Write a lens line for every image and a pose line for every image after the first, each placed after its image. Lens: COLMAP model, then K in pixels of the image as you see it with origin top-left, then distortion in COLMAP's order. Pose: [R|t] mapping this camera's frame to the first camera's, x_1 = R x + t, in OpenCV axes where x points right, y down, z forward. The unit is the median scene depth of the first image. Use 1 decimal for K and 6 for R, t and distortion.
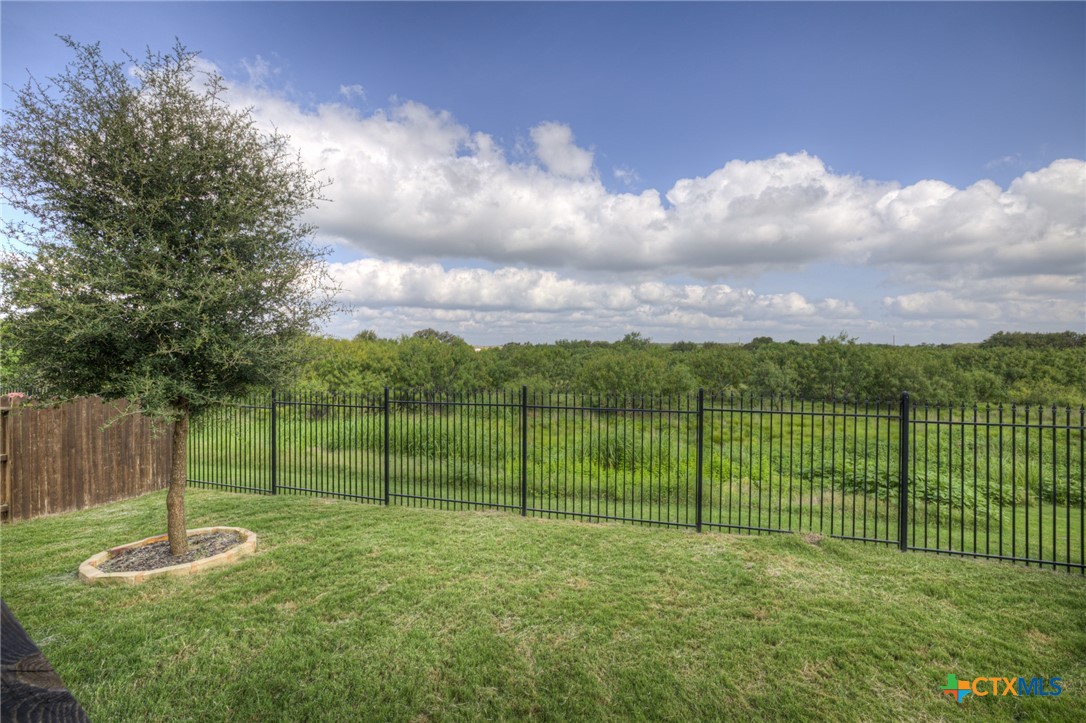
lens RADIAL K [[468.8, 0, 541.3], [0, 468.8, 356.4], [0, 0, 1]] dist [-0.046053, 0.016487]
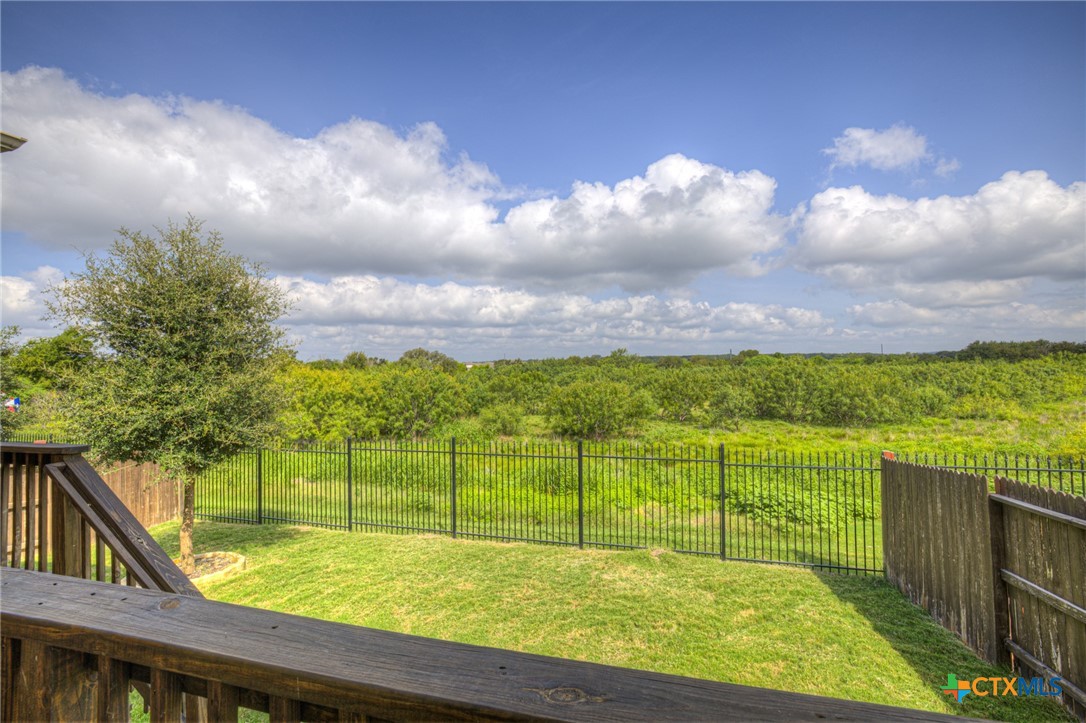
lens RADIAL K [[468.8, 0, 541.3], [0, 468.8, 356.4], [0, 0, 1]] dist [-0.046053, 0.016487]
pose [[0.999731, -0.017151, 0.015595, 0.051866], [0.017640, 0.999340, -0.031767, -0.031000], [-0.015040, 0.032033, 0.999374, -0.081856]]
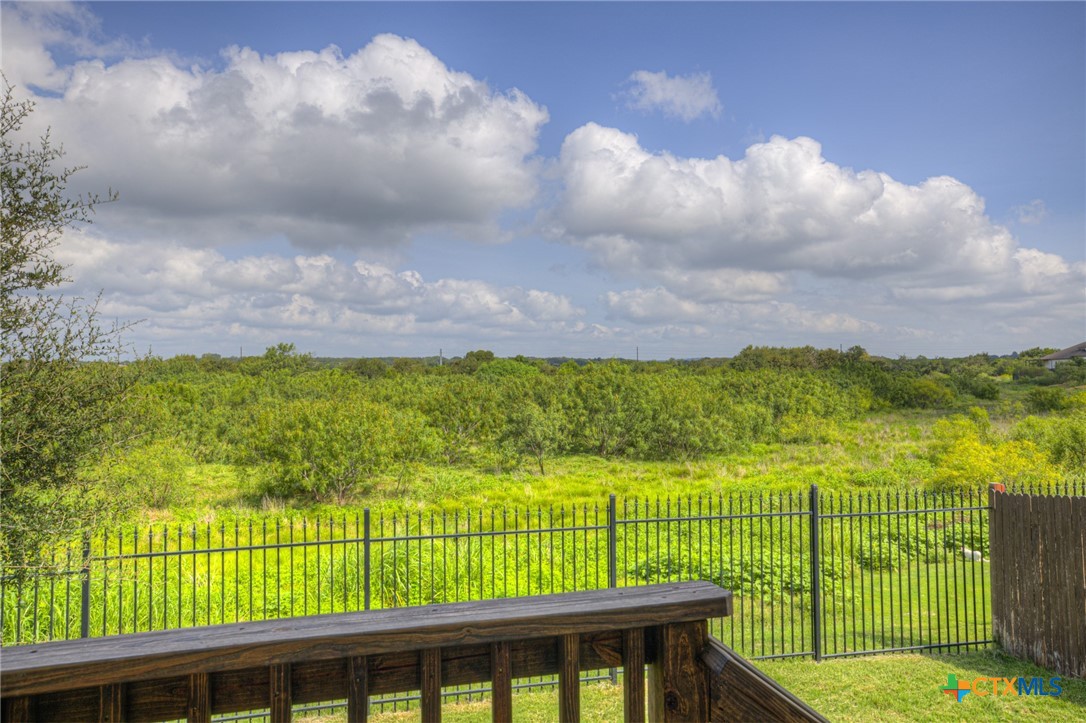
lens RADIAL K [[771.4, 0, 540.5], [0, 771.4, 320.3], [0, 0, 1]] dist [-0.003385, 0.030151]
pose [[0.862191, 0.024336, 0.505998, -0.104643], [0.014403, 0.997264, -0.072505, -0.032681], [-0.506378, 0.069801, 0.859482, -0.021205]]
